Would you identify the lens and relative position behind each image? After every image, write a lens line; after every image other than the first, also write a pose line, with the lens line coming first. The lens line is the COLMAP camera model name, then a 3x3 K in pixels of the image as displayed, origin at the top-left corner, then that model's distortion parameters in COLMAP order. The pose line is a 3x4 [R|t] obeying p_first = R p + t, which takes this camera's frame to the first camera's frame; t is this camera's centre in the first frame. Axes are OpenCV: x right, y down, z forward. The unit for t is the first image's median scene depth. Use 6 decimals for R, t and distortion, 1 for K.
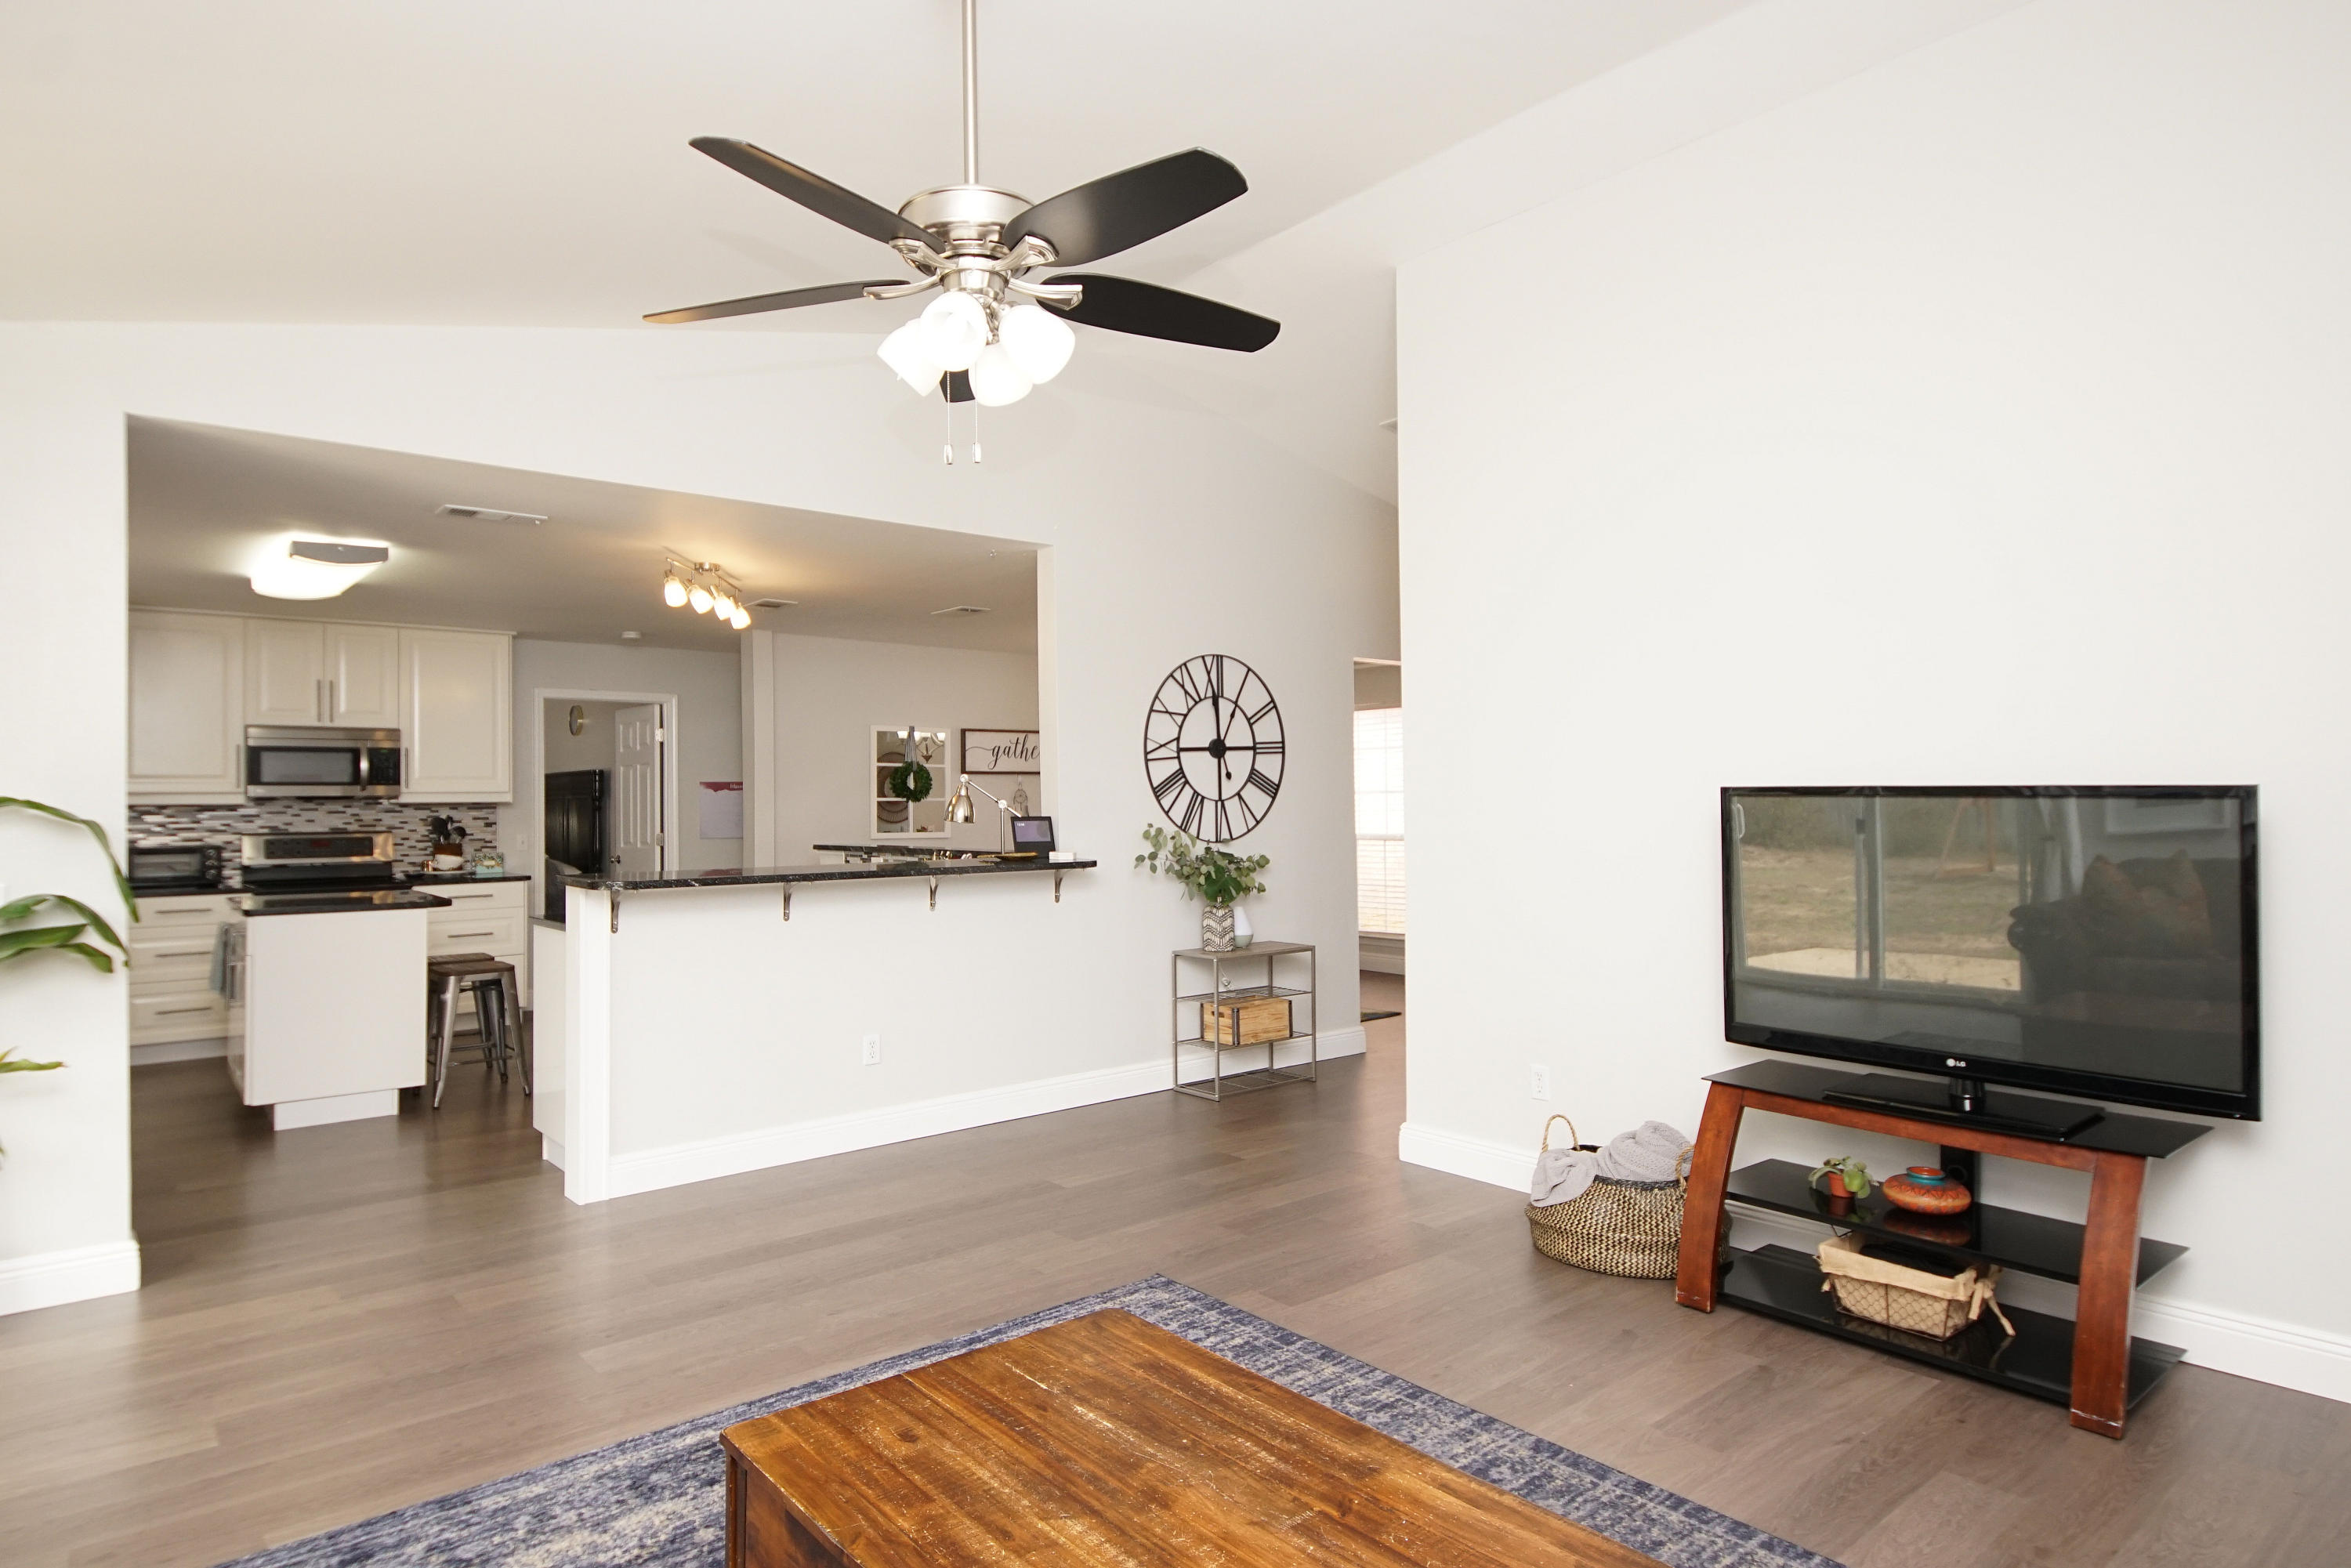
lens RADIAL K [[1313.8, 0, 1147.1], [0, 1313.8, 776.9], [0, 0, 1]] dist [0.035731, -0.033714]
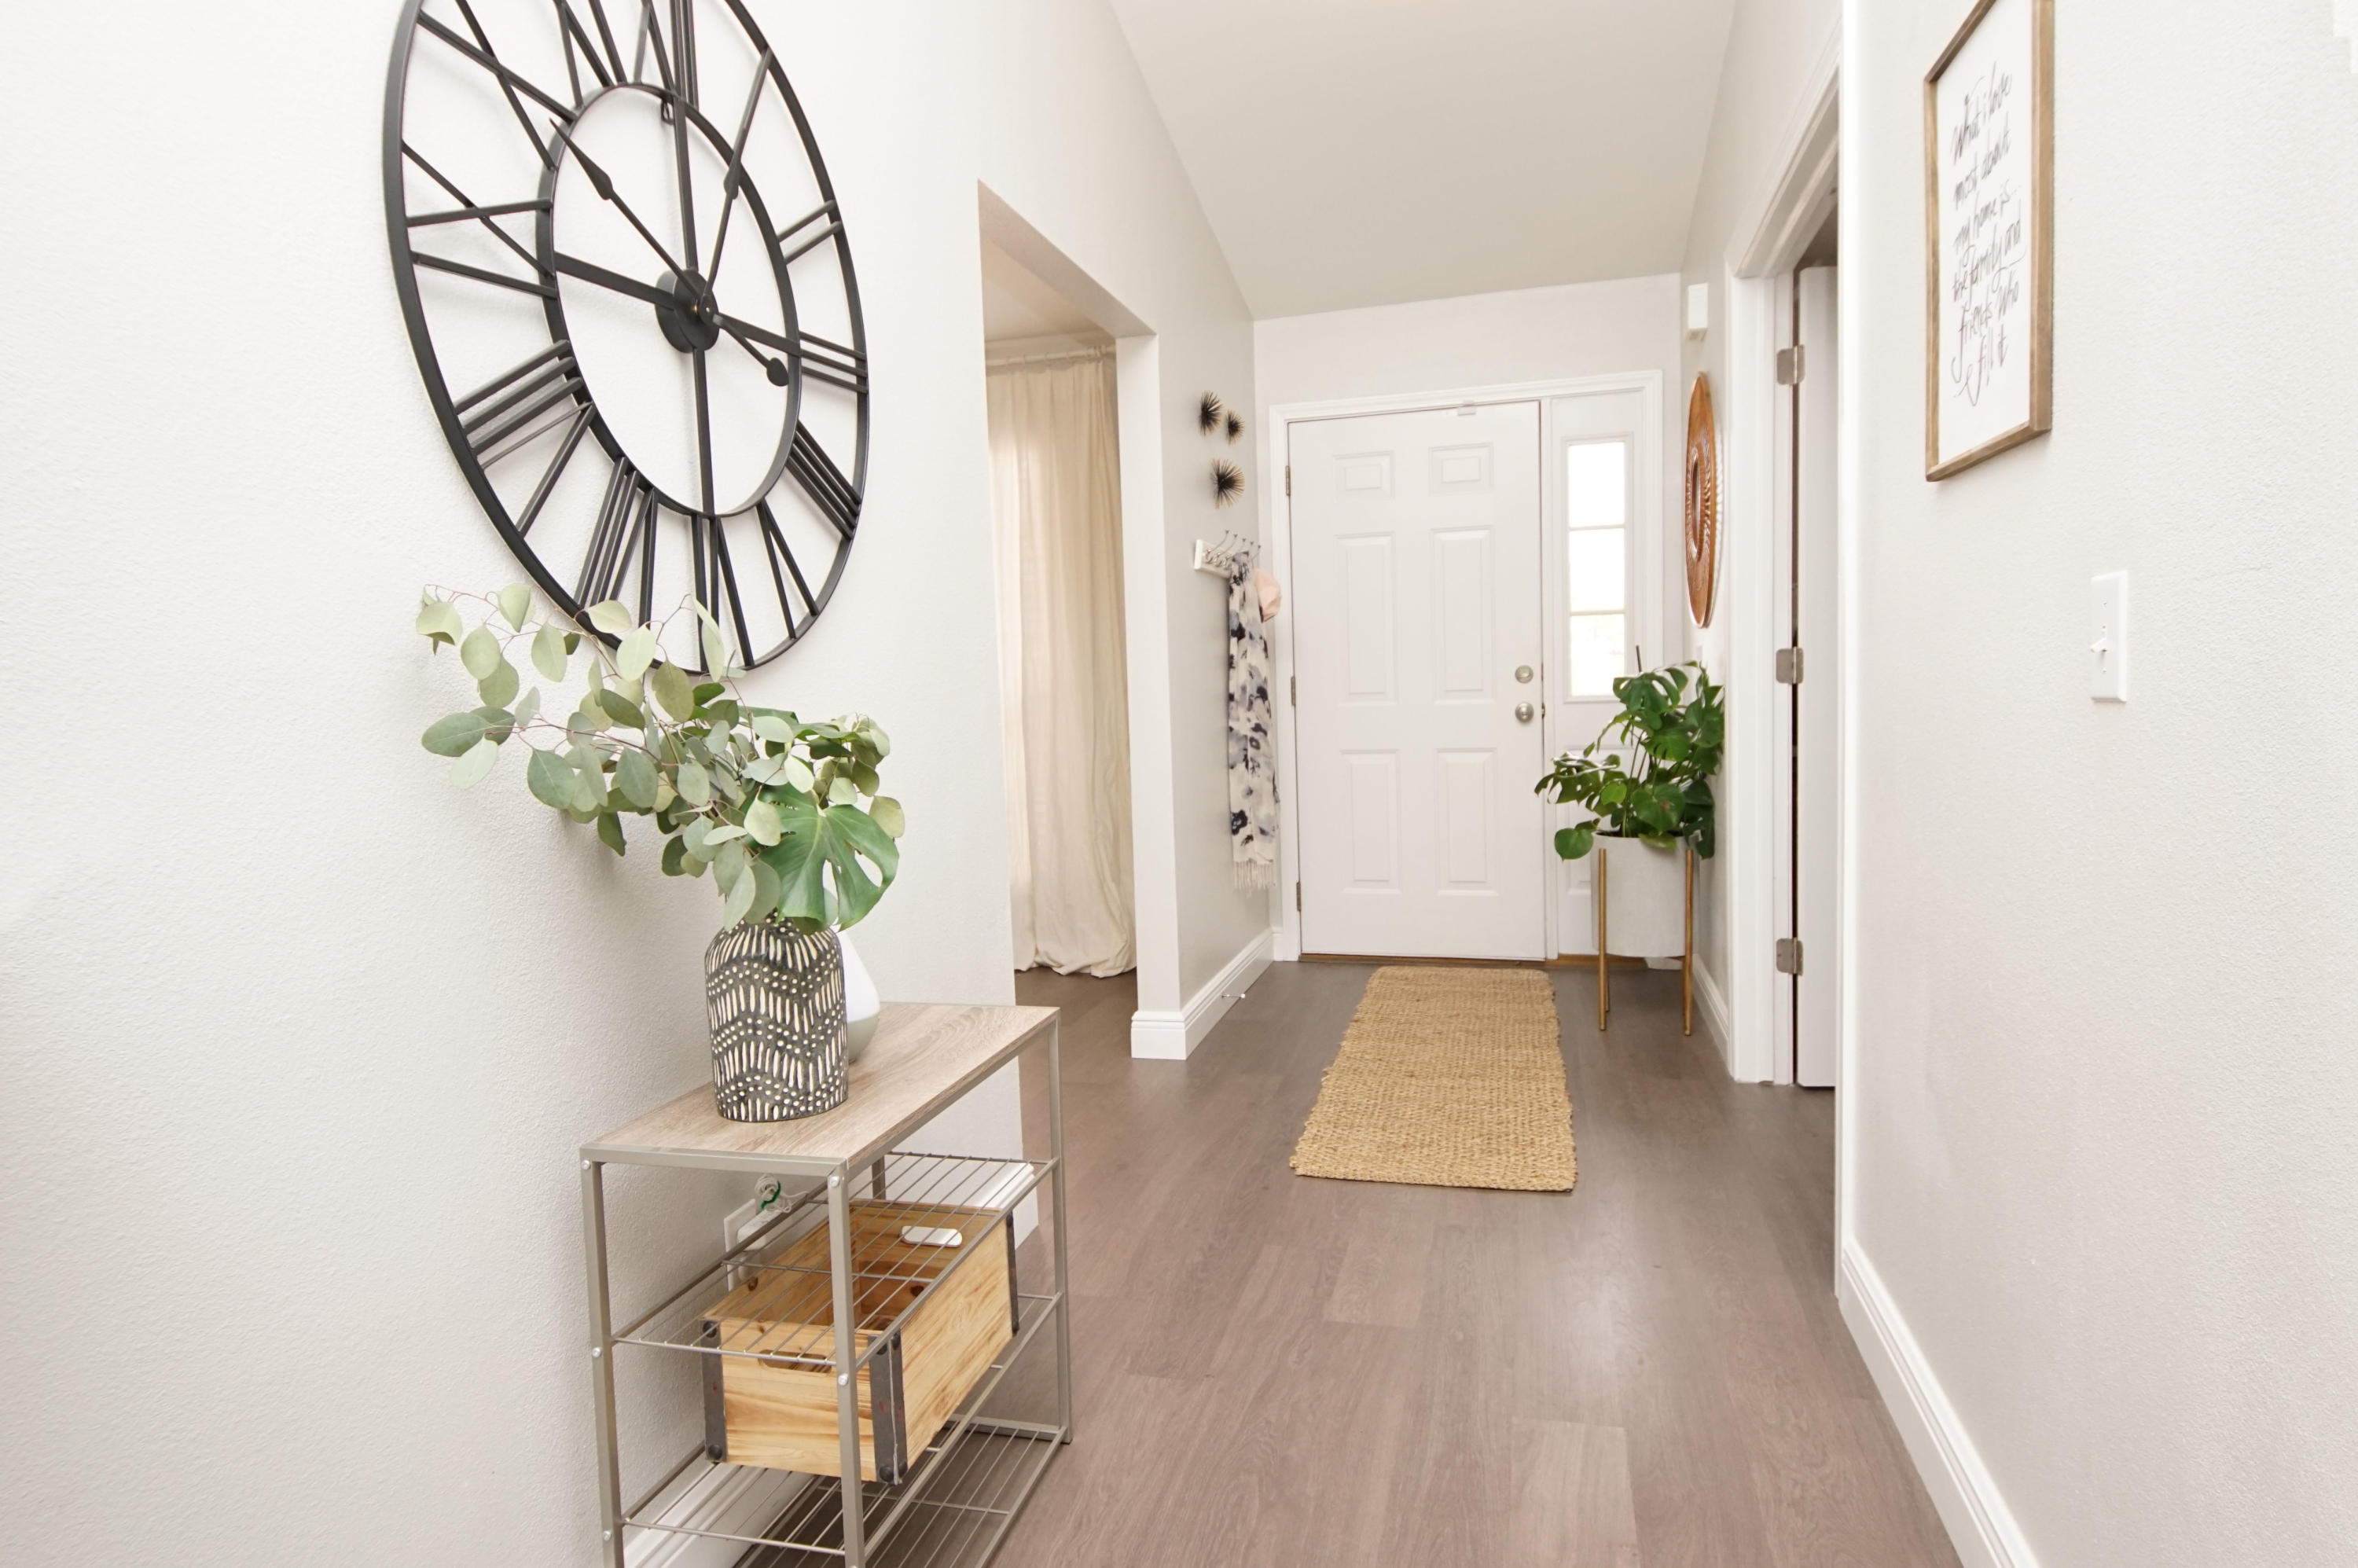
lens RADIAL K [[1351.0, 0, 1179.0], [0, 1351.0, 784.0], [0, 0, 1]] dist [0.000940, -0.001658]
pose [[0.811562, -0.064813, 0.580660, -0.027323], [0.018779, 0.996208, 0.084949, 0.048448], [-0.583964, -0.058037, 0.809702, 0.705593]]
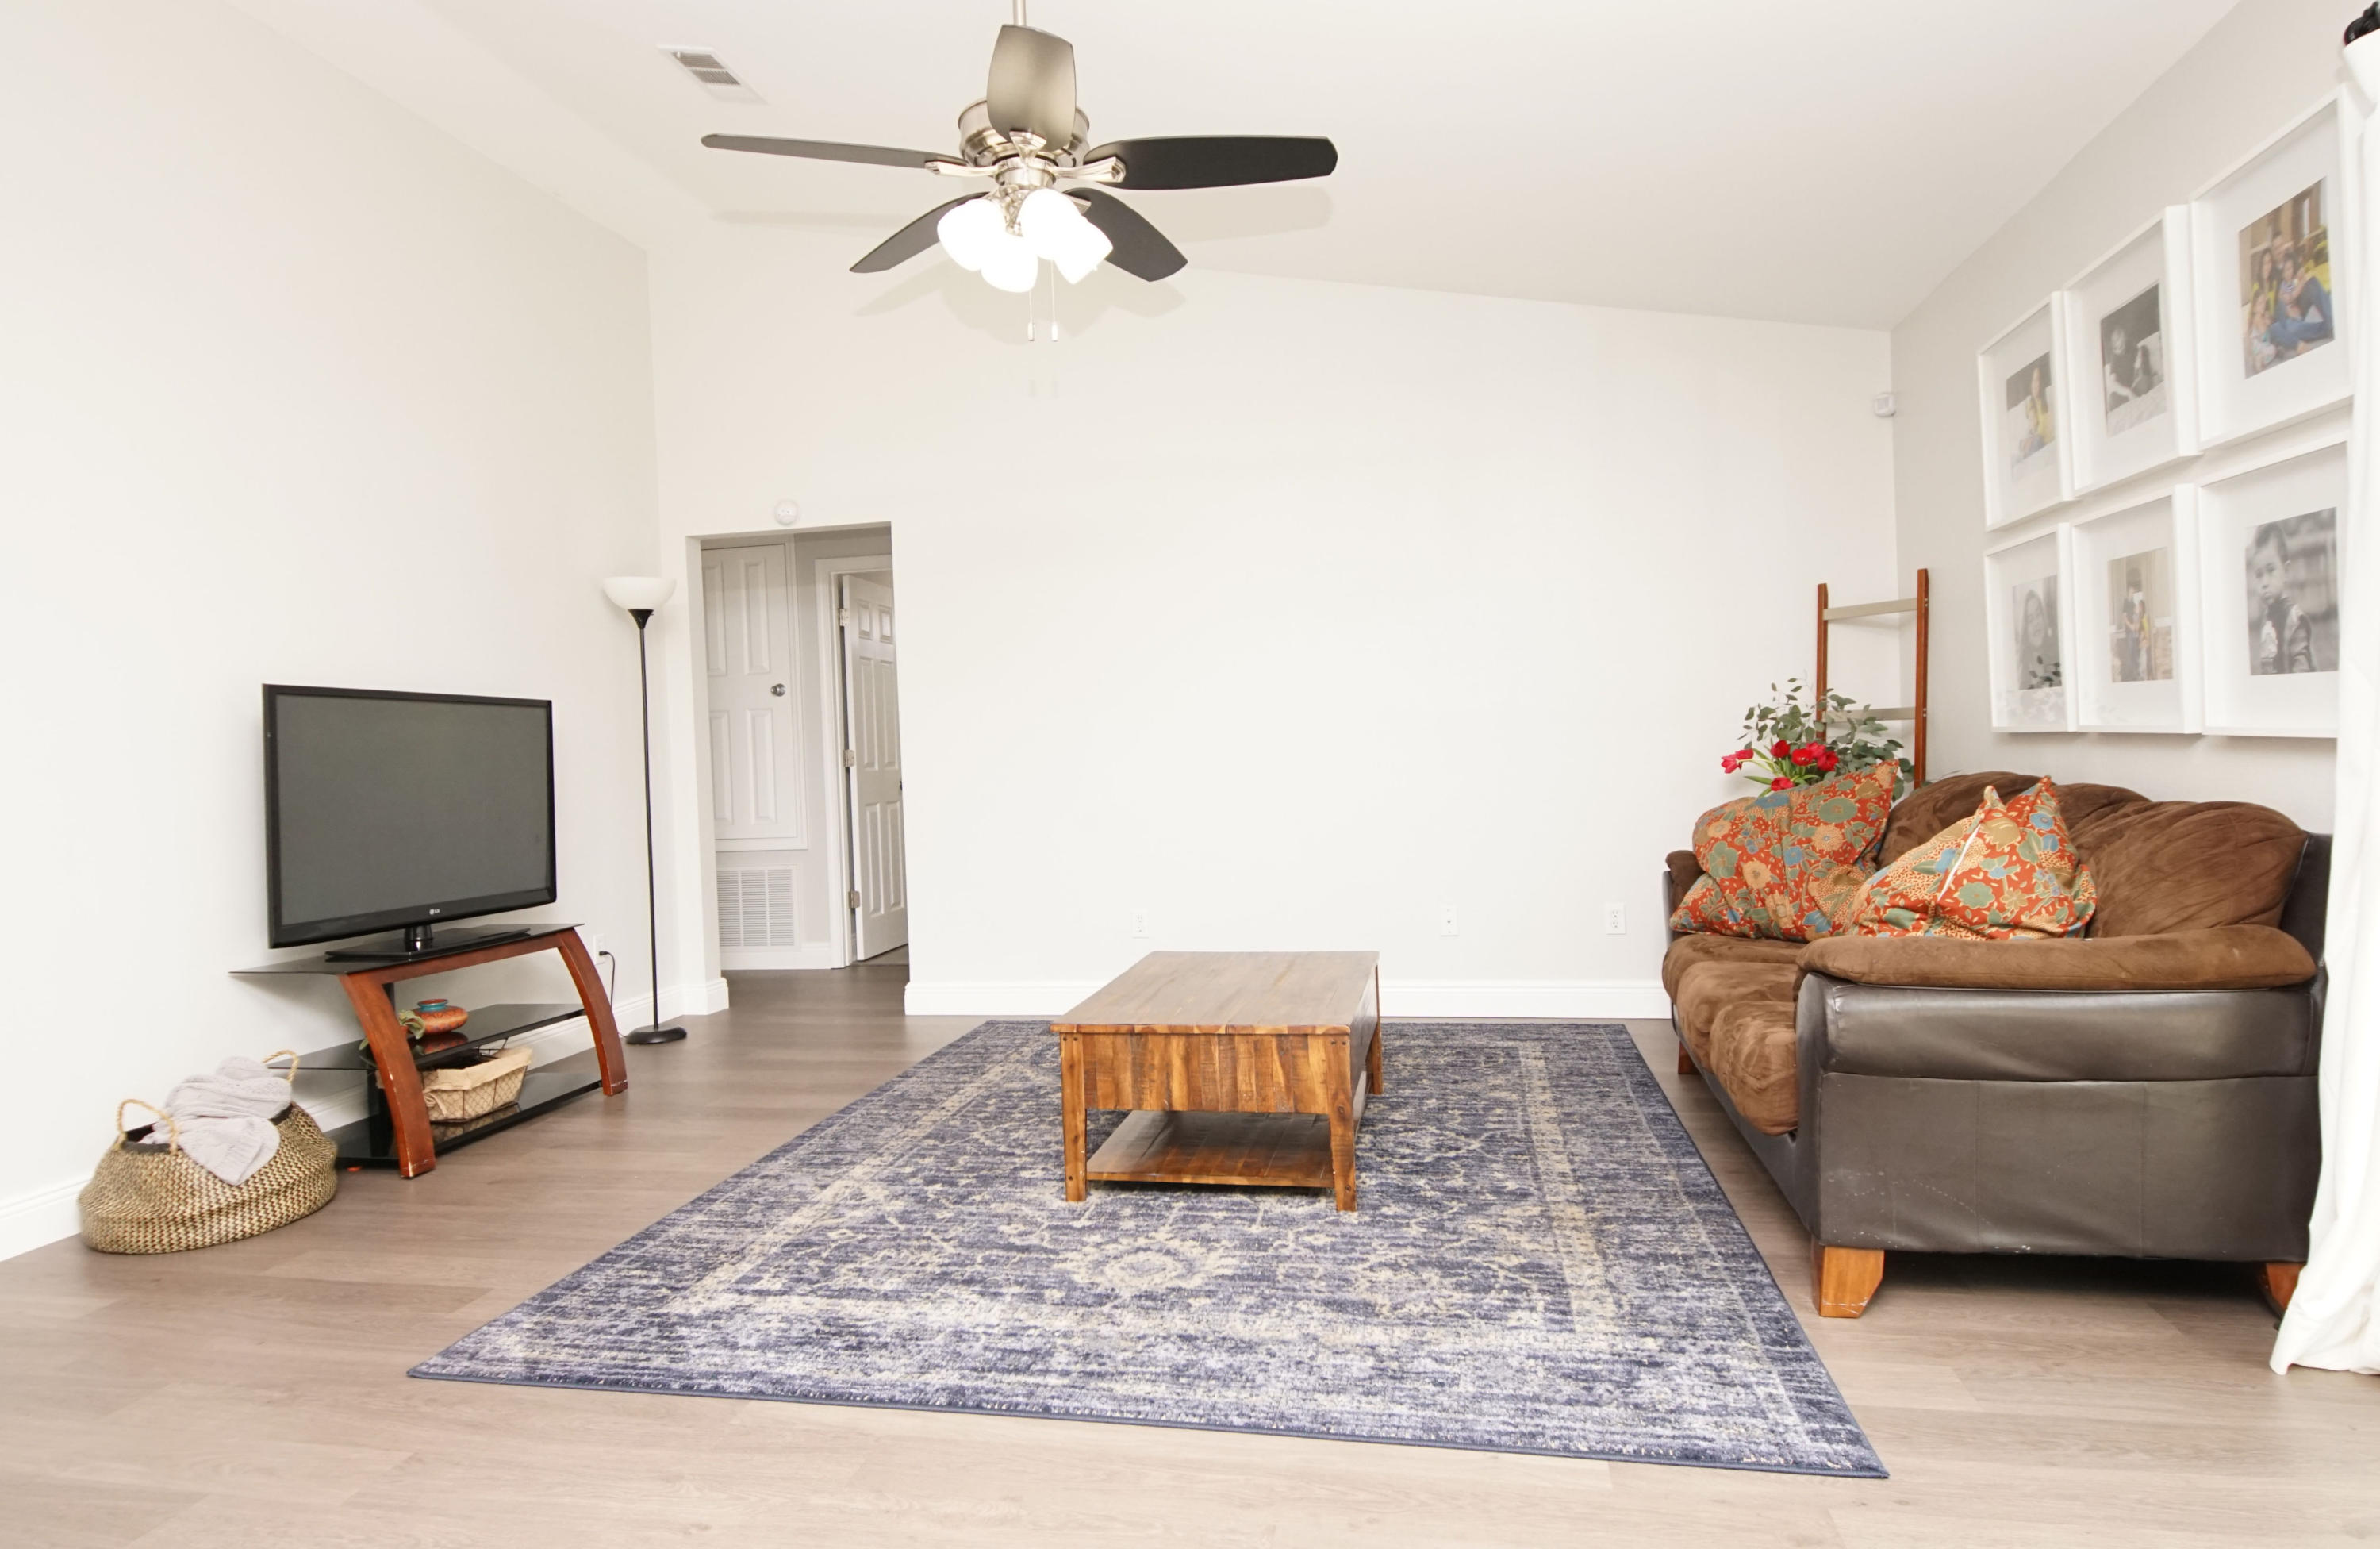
lens RADIAL K [[1375.6, 0, 1152.7], [0, 1375.6, 764.4], [0, 0, 1]] dist [0.036092, -0.035950]
pose [[-0.614828, 0.026869, 0.788204, -0.430452], [0.032960, 0.999422, -0.008359, 0.054564], [-0.787972, 0.020840, -0.615358, 0.635583]]
